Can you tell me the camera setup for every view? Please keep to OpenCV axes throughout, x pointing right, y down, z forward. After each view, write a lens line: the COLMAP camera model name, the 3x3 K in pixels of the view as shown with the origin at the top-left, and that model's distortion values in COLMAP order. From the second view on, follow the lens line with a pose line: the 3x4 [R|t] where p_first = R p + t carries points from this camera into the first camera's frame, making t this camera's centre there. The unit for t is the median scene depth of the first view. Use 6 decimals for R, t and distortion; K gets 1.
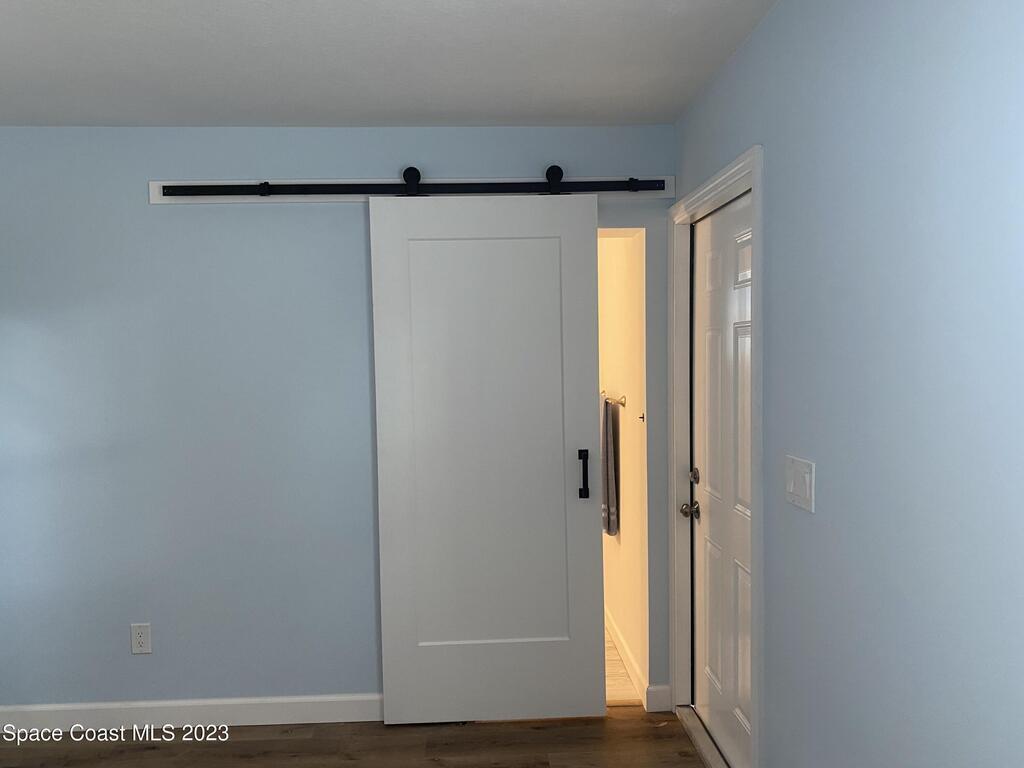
lens RADIAL K [[782.7, 0, 509.0], [0, 782.7, 385.3], [0, 0, 1]] dist [0.029216, -0.007044]
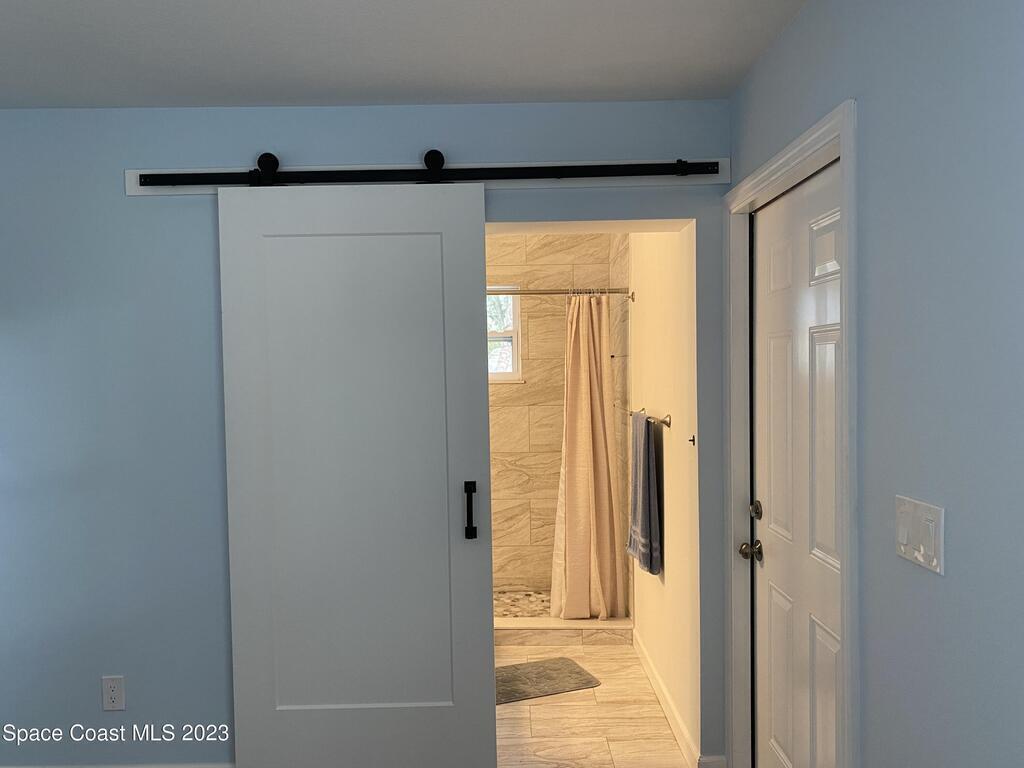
lens RADIAL K [[782.7, 0, 509.0], [0, 782.7, 385.3], [0, 0, 1]] dist [0.029216, -0.007044]
pose [[0.999363, -0.000340, -0.035686, 0.001044], [-0.000320, 0.999829, -0.018485, -0.003031], [0.035686, 0.018485, 0.999192, 0.142851]]
